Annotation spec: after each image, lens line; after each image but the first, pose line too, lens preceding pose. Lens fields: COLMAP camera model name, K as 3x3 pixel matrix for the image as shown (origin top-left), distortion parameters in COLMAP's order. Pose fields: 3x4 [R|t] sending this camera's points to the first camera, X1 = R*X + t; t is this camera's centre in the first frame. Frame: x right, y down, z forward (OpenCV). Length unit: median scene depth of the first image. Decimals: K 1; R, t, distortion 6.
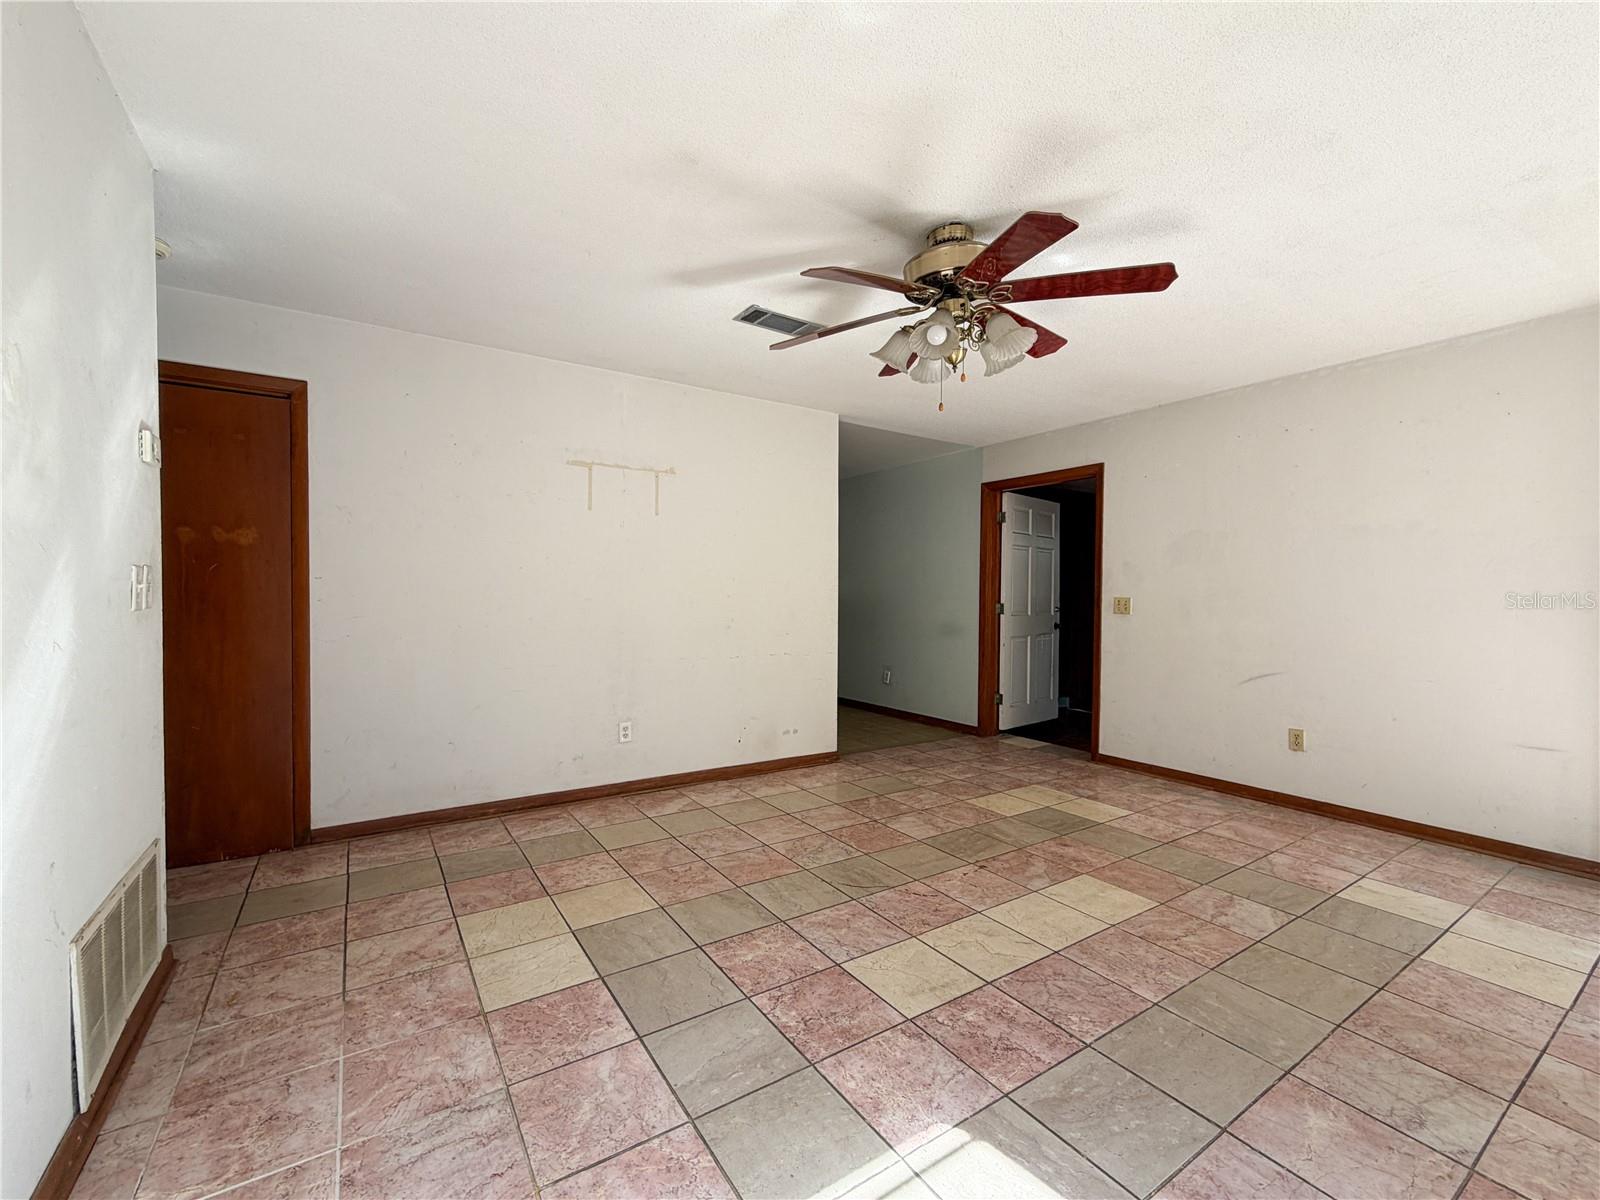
lens RADIAL K [[710.1, 0, 693.9], [0, 710.1, 607.6], [0, 0, 1]] dist [-0.000173, -0.000111]
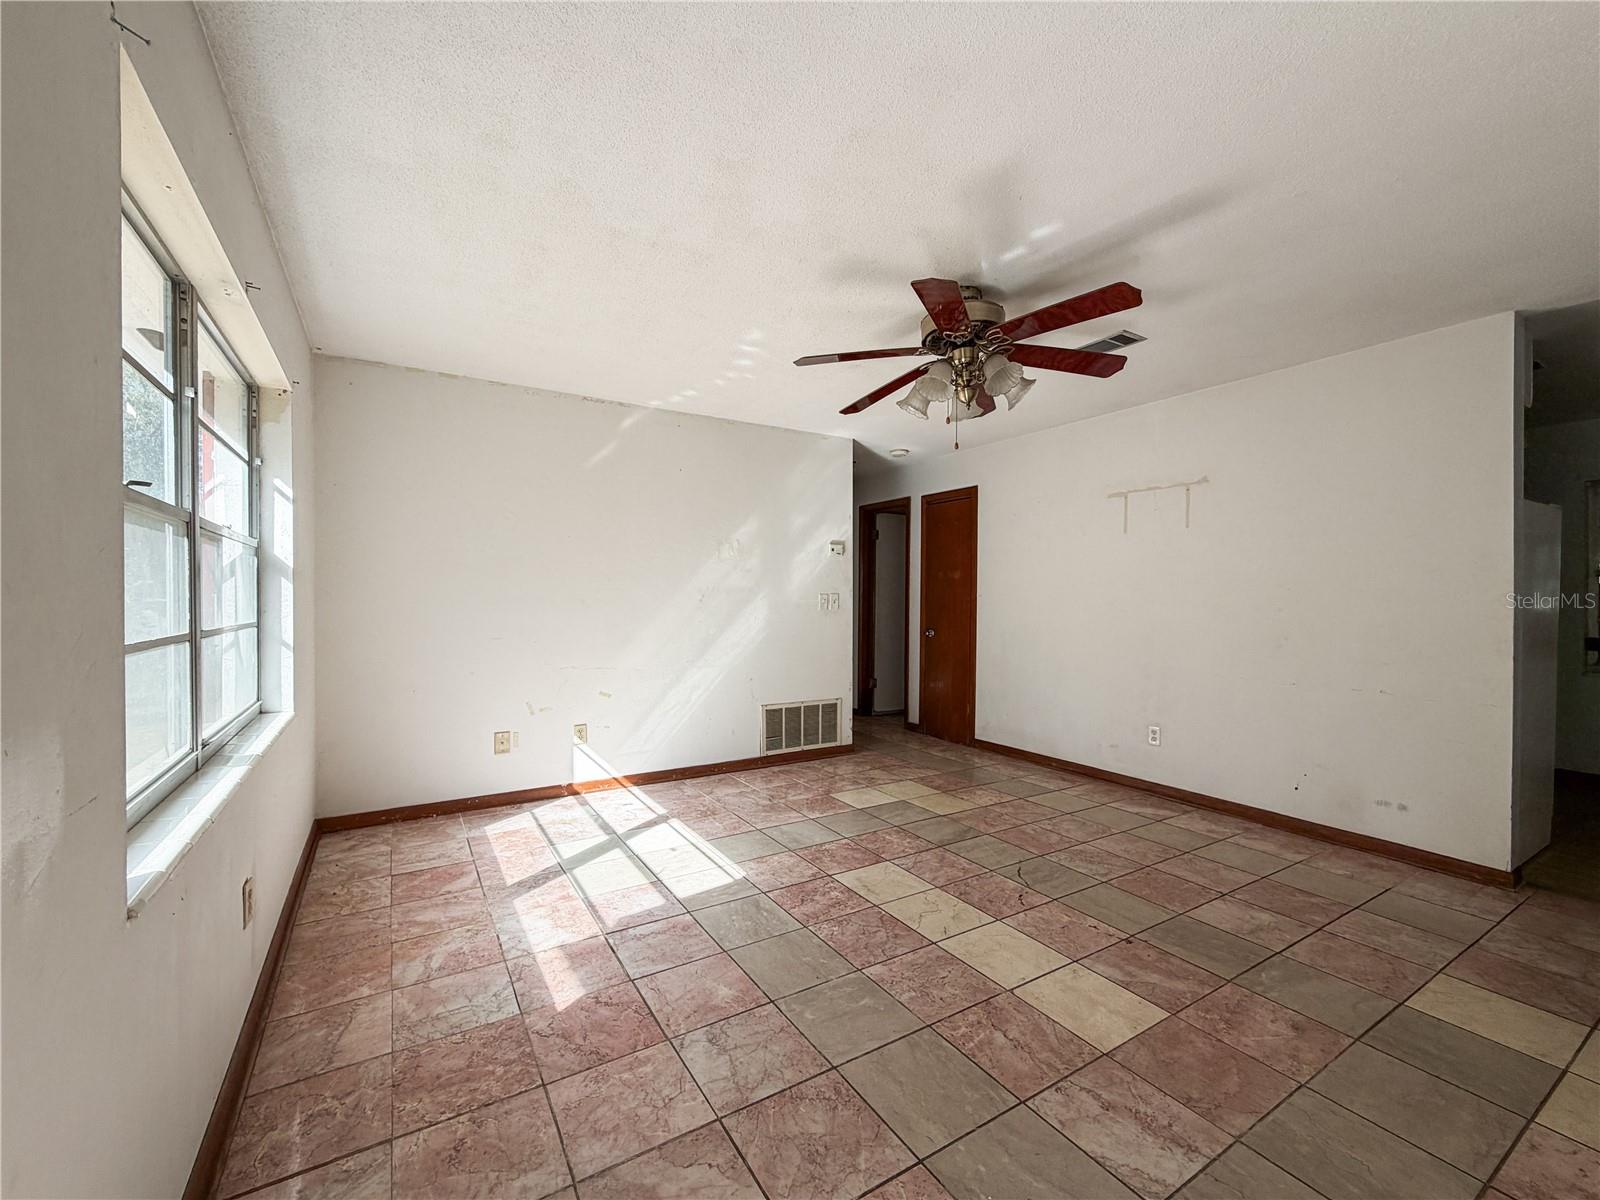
lens RADIAL K [[657.9, 0, 808.8], [0, 657.9, 604.4], [0, 0, 1]] dist [-0.000205, 0.000031]
pose [[-0.006532, 0.003779, -0.999972, 1.037550], [-0.024515, 0.999692, 0.003938, -0.015336], [0.999678, 0.024540, -0.006438, 0.558037]]
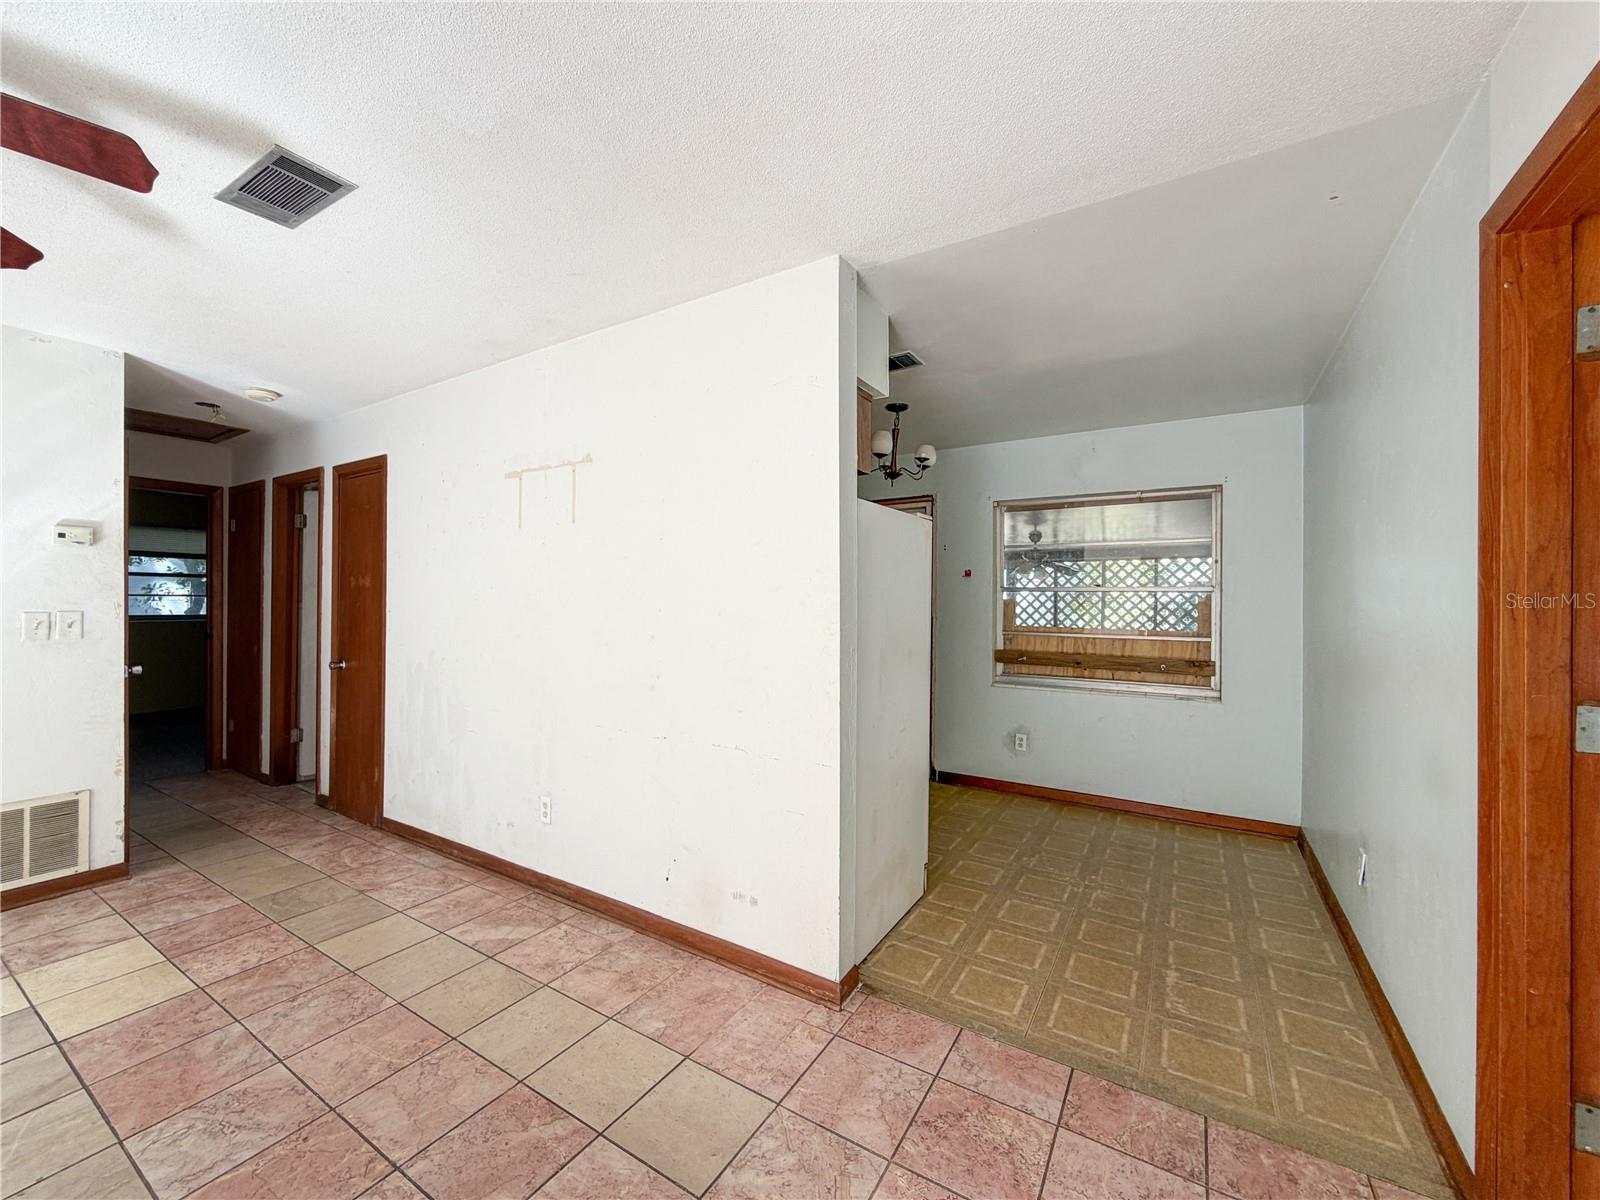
lens RADIAL K [[636.4, 0, 848.4], [0, 636.4, 601.1], [0, 0, 1]] dist [-0.000861, -0.000155]
pose [[0.488766, -0.006144, -0.872393, 0.772569], [-0.016569, 0.999729, -0.016324, -0.052082], [0.872258, 0.022434, 0.488532, 1.093672]]
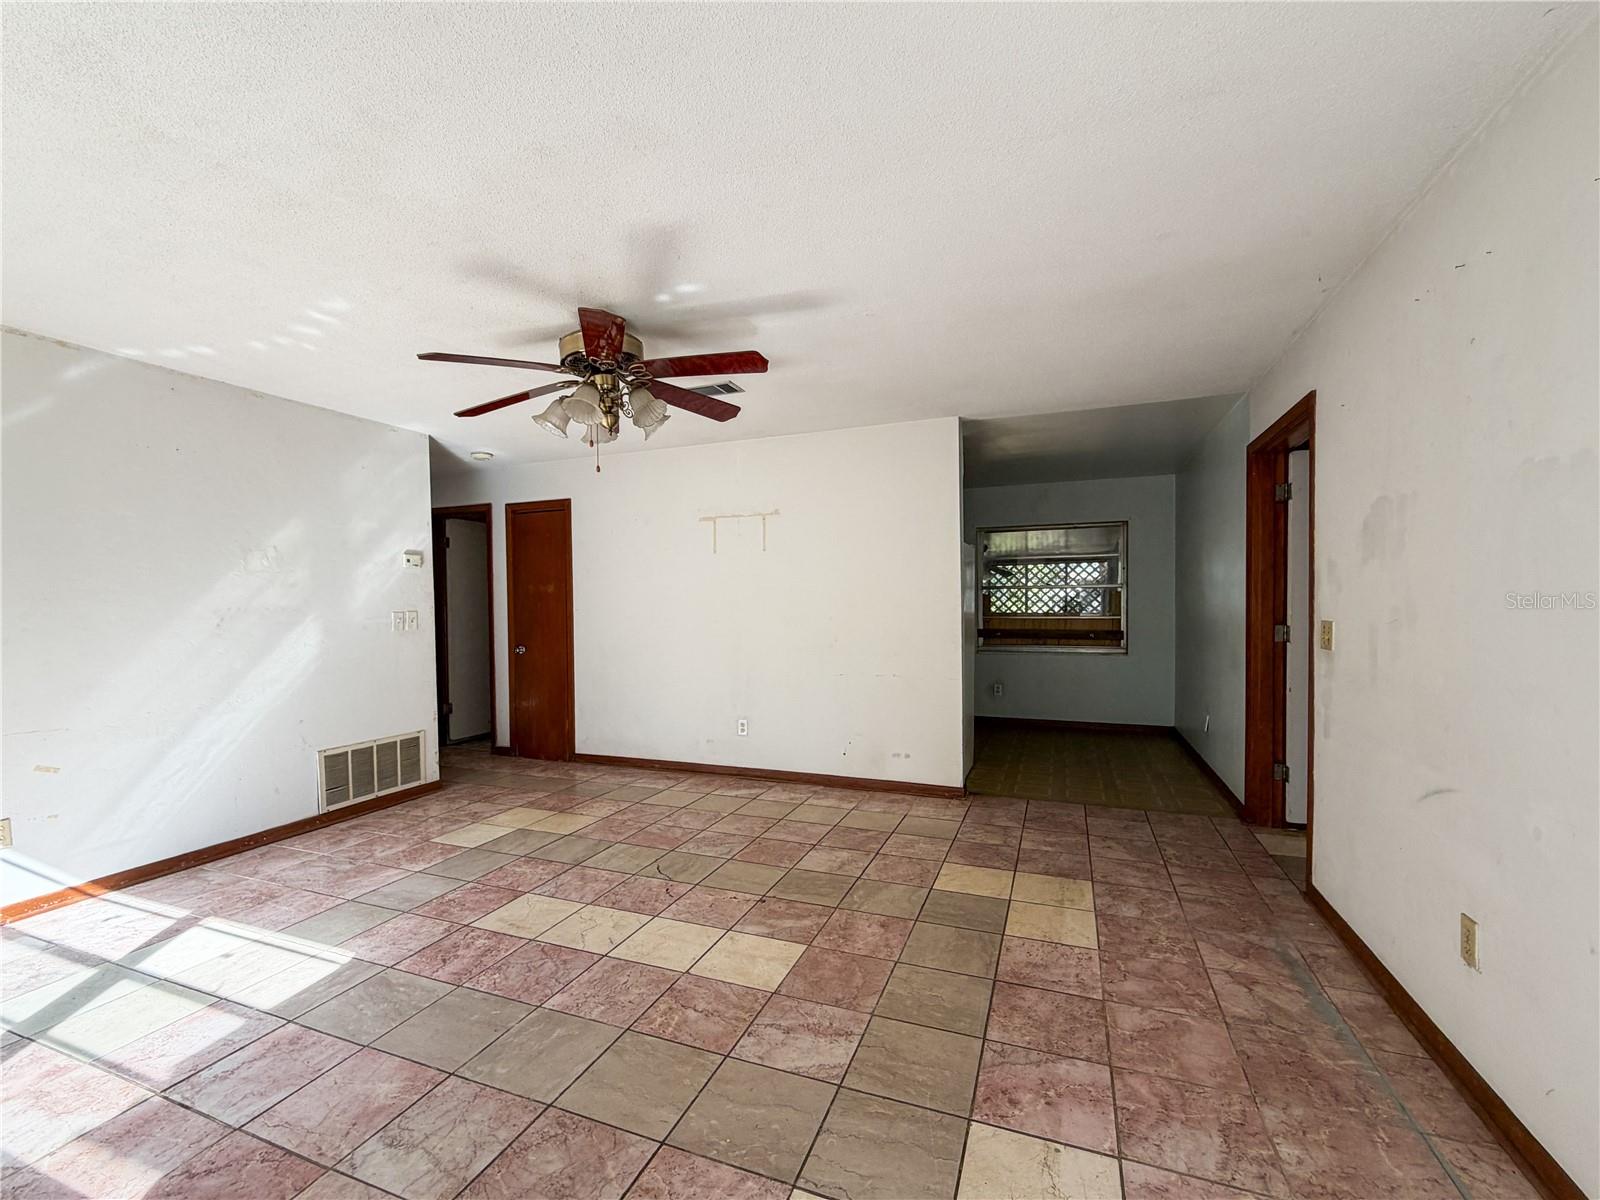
lens RADIAL K [[668.7, 0, 784.4], [0, 668.7, 618.8], [0, 0, 1]] dist [-0.000295, 0.000120]
pose [[0.582001, 0.004757, -0.813174, 1.044813], [0.002211, 0.999970, 0.007433, -0.028447], [0.813185, -0.006124, 0.581973, 0.435179]]
